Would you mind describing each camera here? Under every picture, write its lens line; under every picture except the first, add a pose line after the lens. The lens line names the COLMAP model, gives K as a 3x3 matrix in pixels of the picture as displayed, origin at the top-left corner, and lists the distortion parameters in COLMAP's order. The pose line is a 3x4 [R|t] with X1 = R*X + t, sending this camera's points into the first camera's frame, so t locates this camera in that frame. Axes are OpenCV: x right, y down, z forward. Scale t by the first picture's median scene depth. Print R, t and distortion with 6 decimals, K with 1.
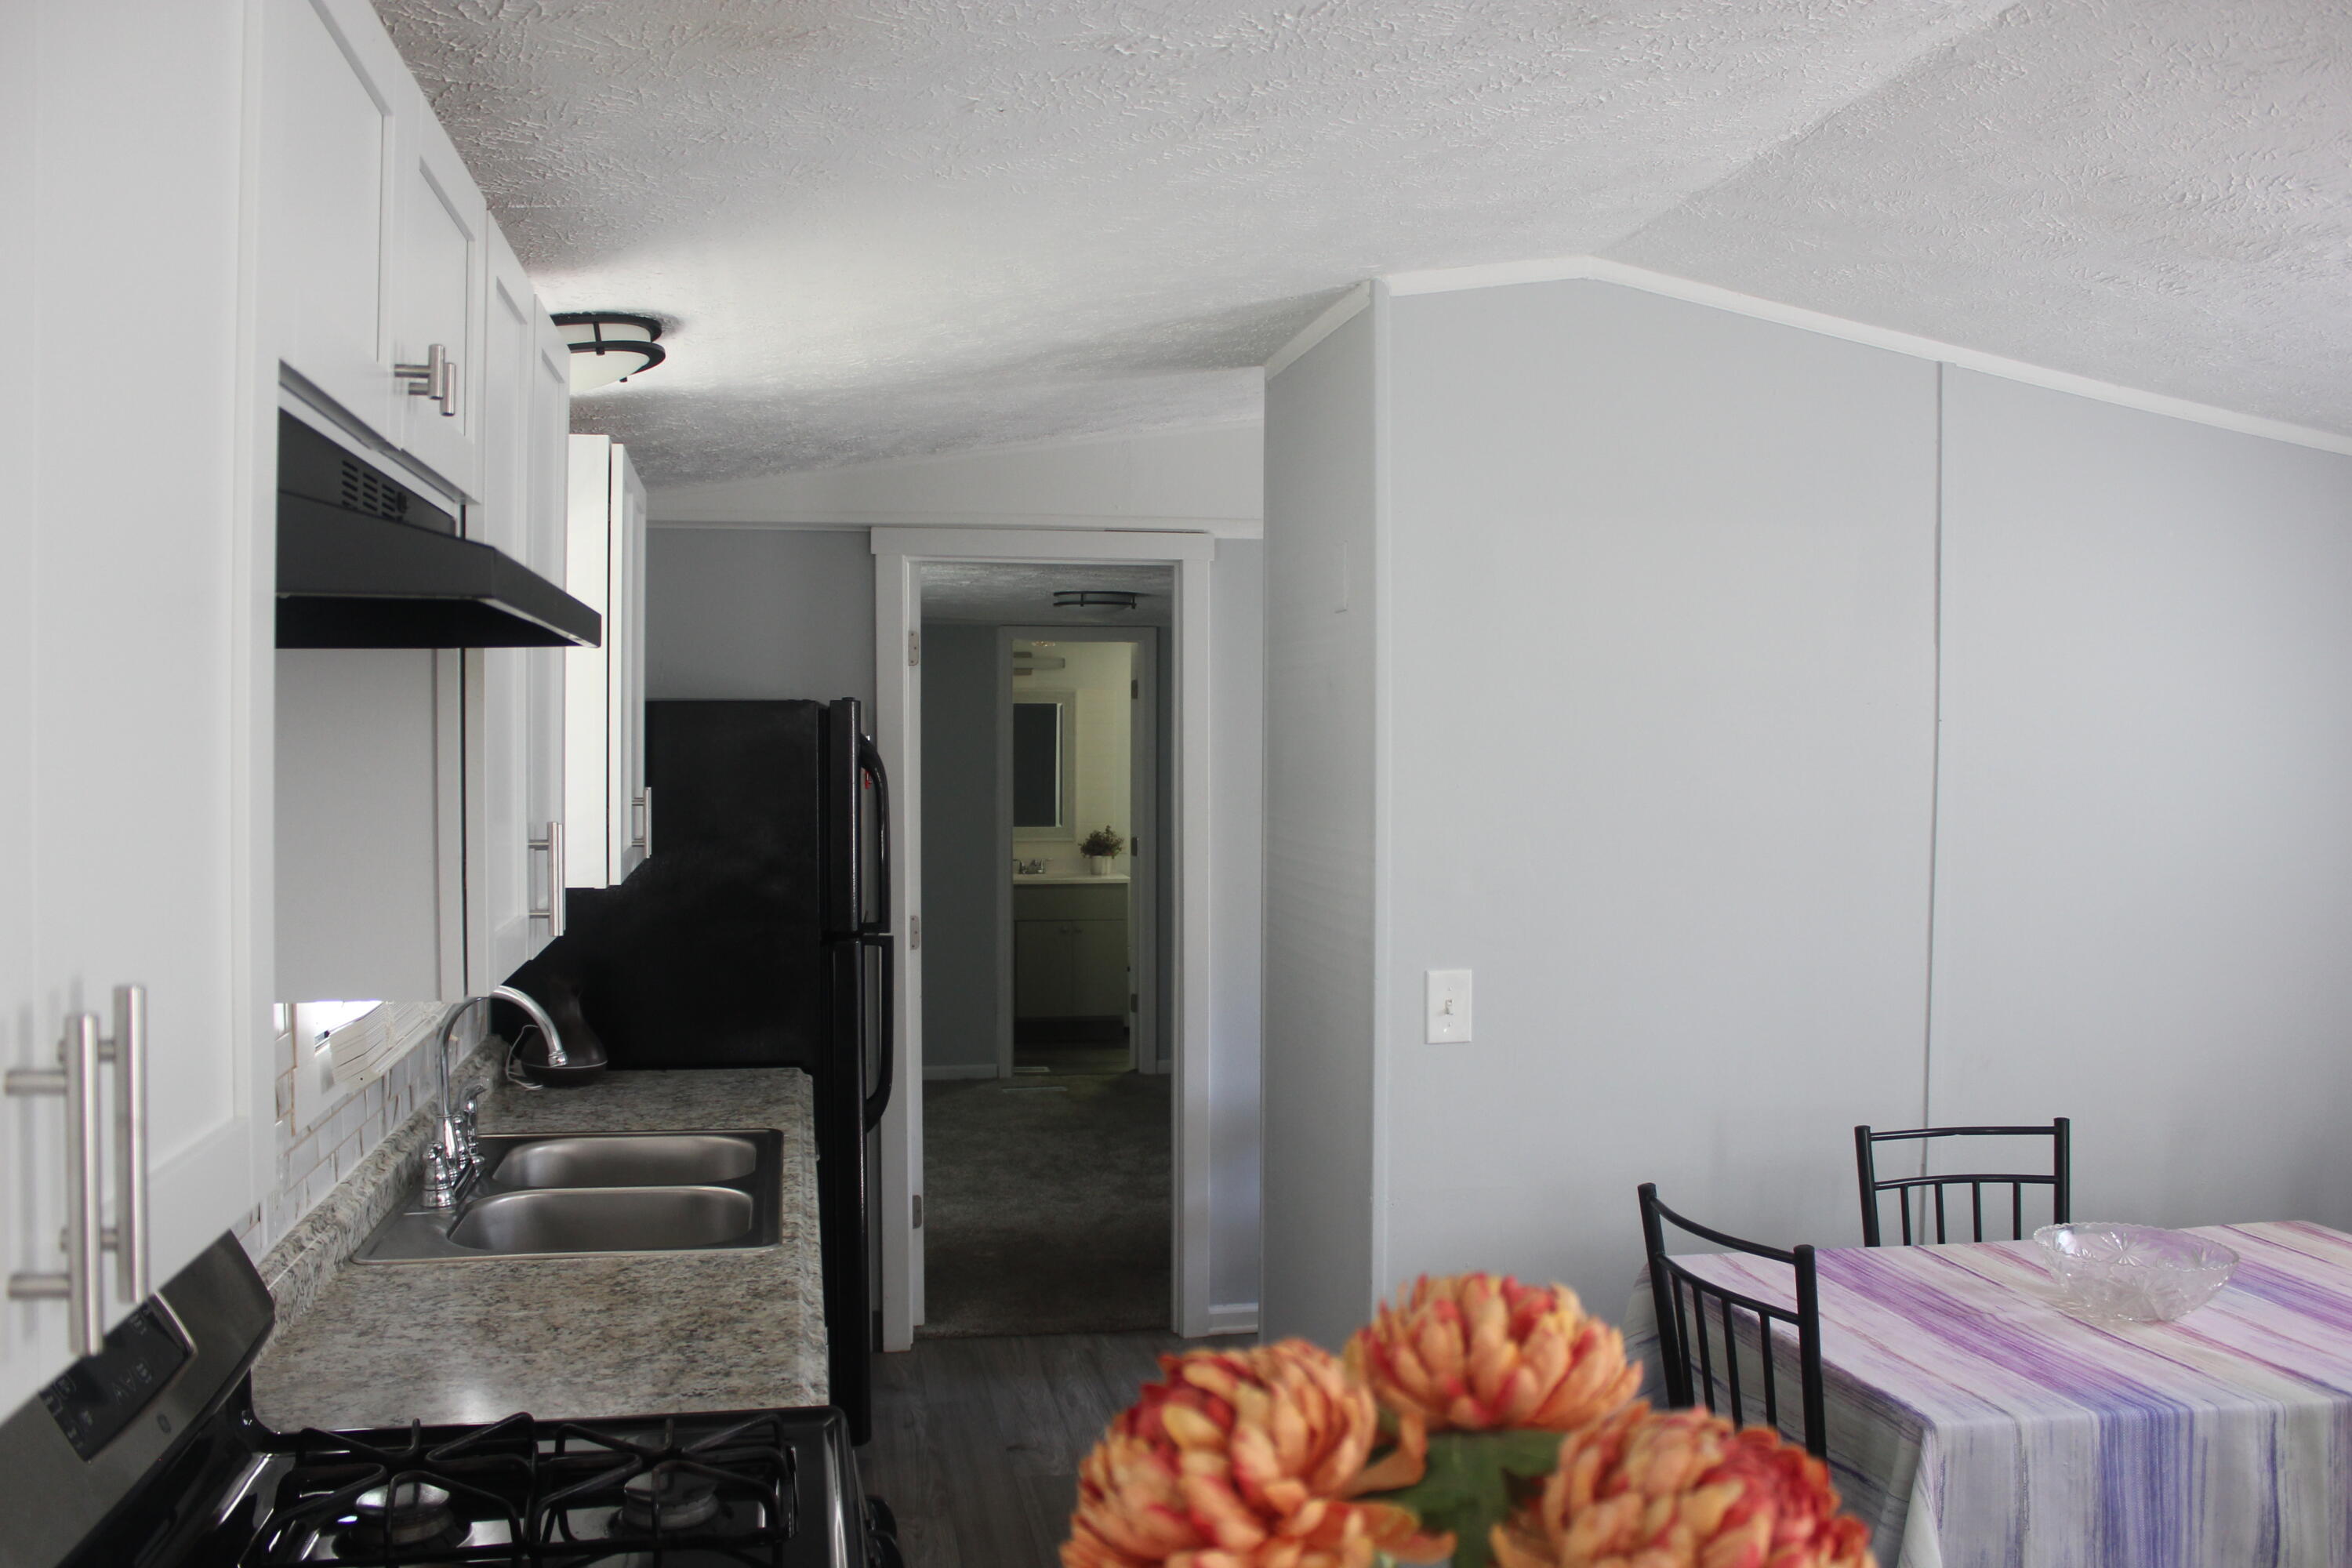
lens RADIAL K [[1942.1, 0, 1157.1], [0, 1942.1, 795.6], [0, 0, 1]] dist [-0.169181, 0.163527]
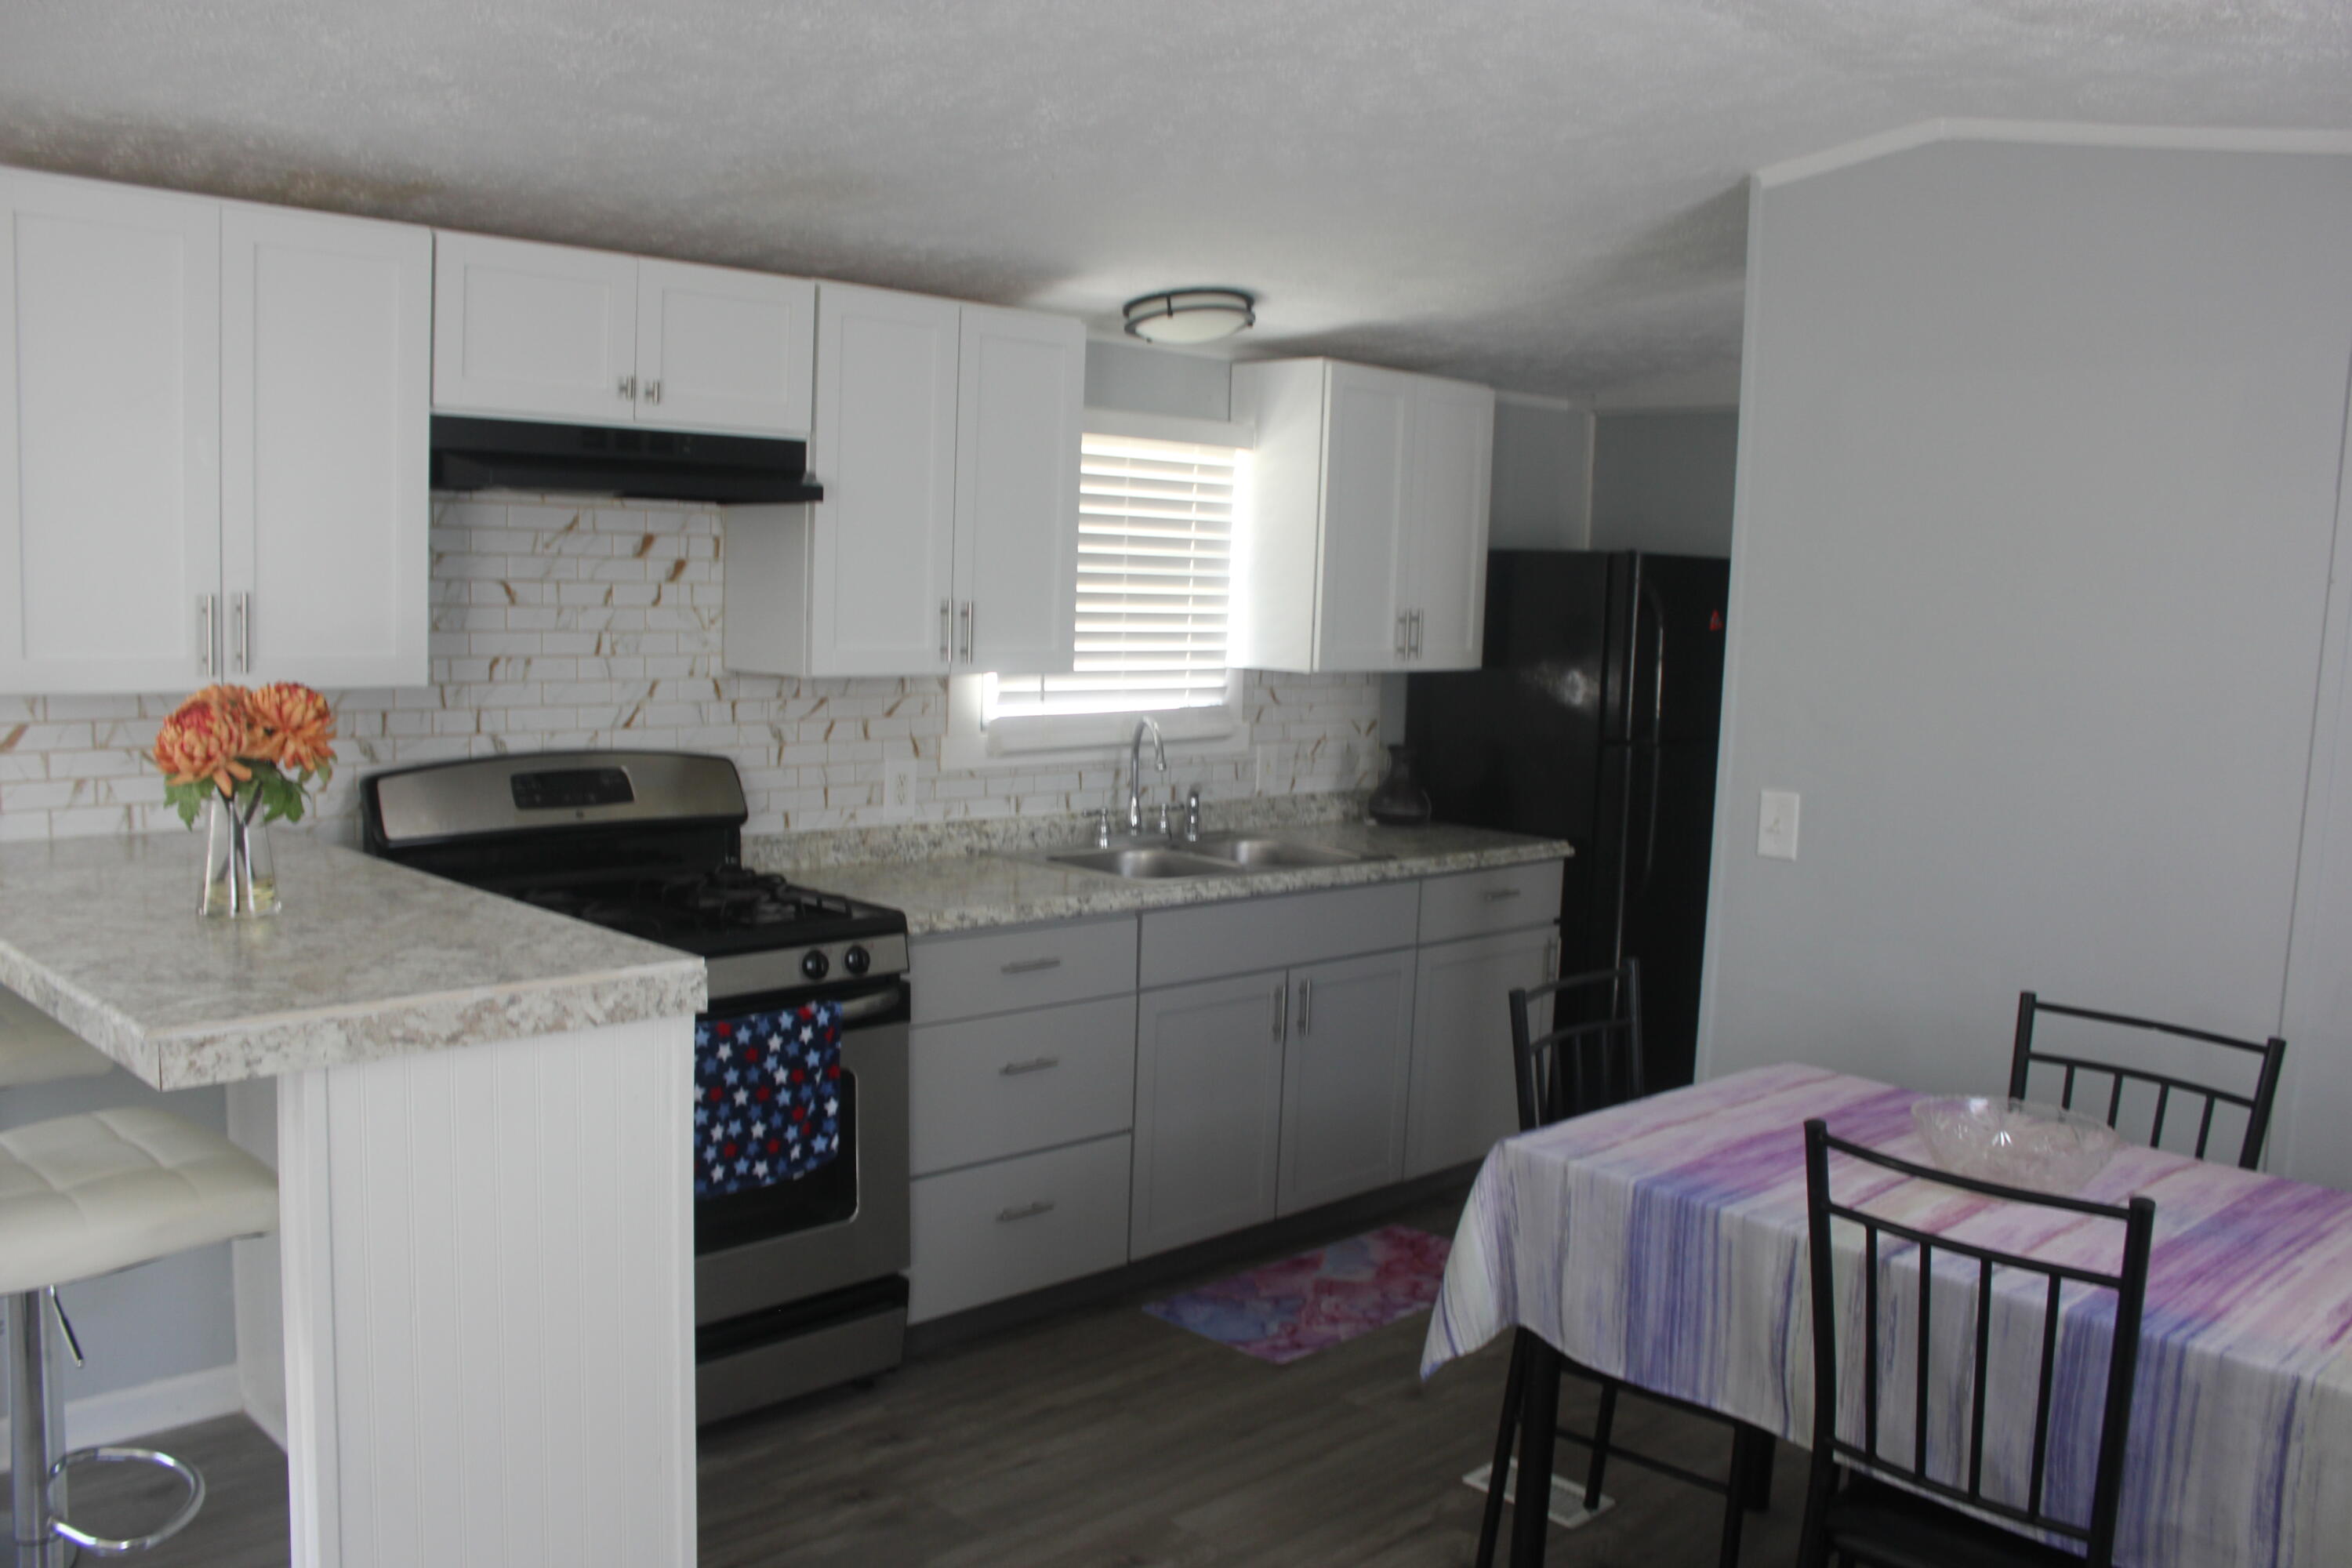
lens RADIAL K [[1916.5, 0, 1176.0], [0, 1916.5, 784.0], [0, 0, 1]] dist [-0.070869, -0.000937]
pose [[0.546441, 0.104543, -0.830947, 0.876077], [-0.056040, 0.994519, 0.088270, 0.007673], [0.835621, -0.001668, 0.549305, 0.101901]]
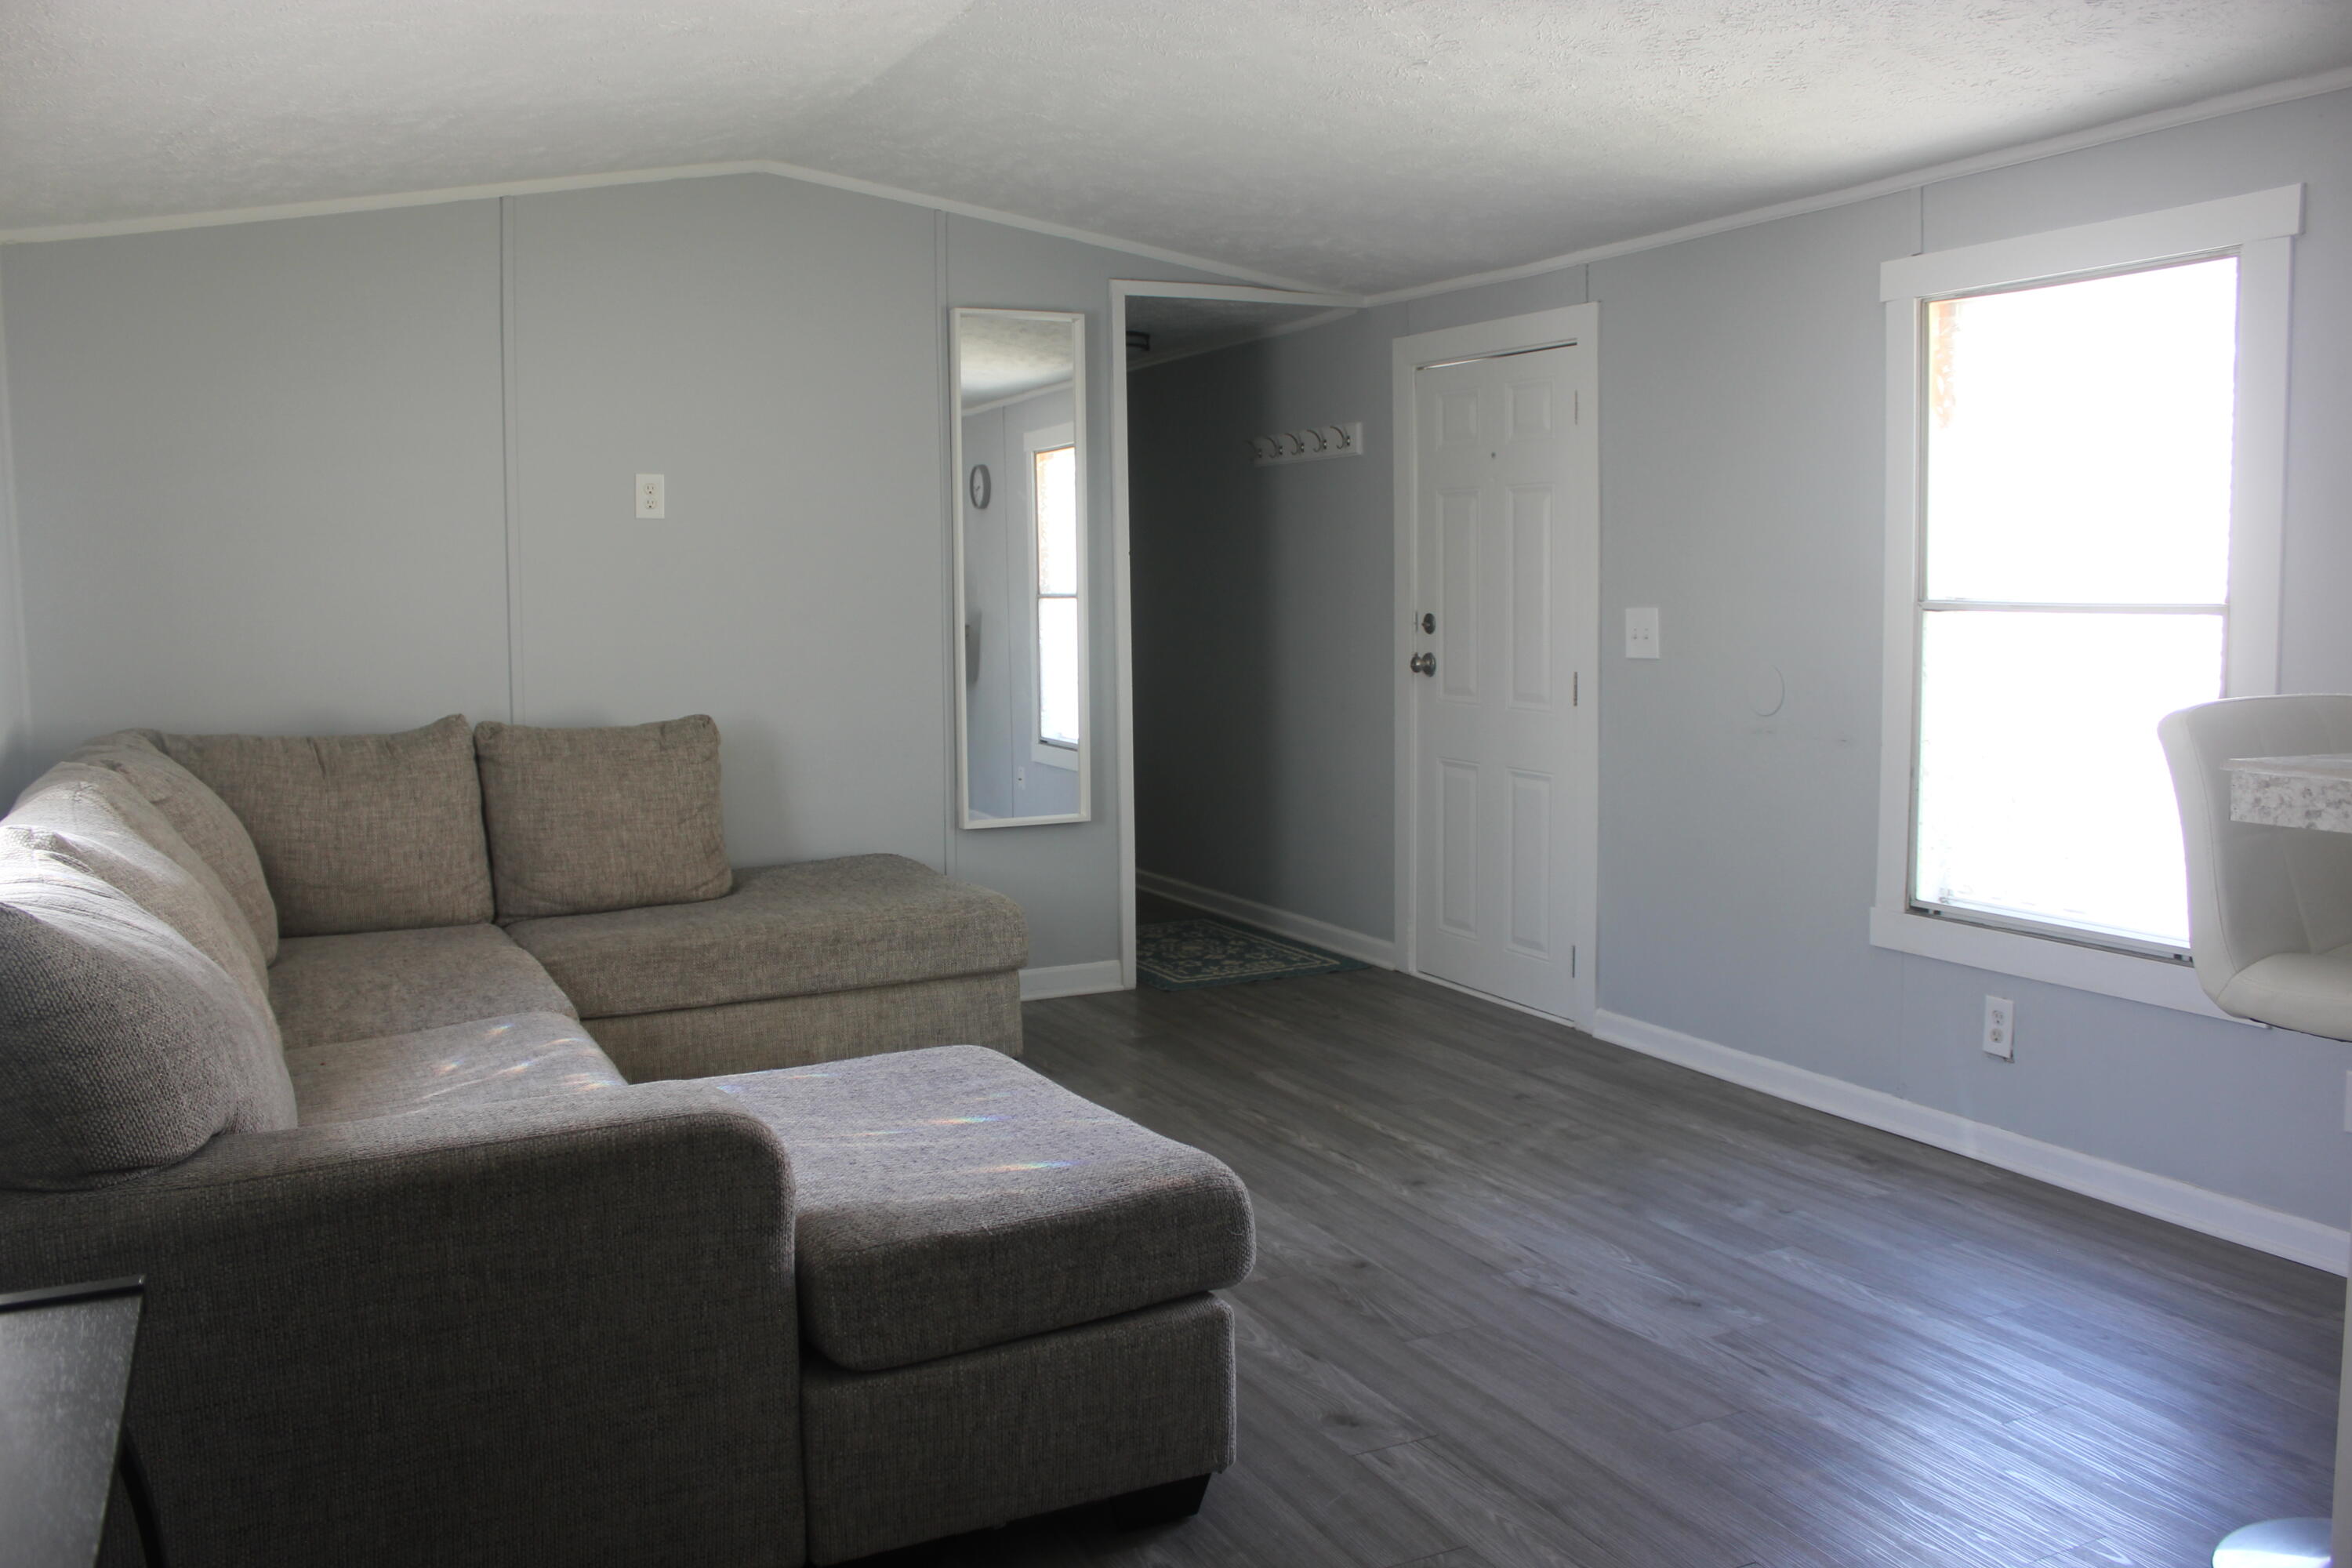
lens RADIAL K [[2080.5, 0, 1163.4], [0, 2080.5, 807.2], [0, 0, 1]] dist [-0.189768, 0.219790]
pose [[-0.965745, 0.042170, -0.256042, 0.729796], [0.006844, 0.990503, 0.137321, 0.074454], [0.259401, 0.130865, -0.956862, 0.666624]]
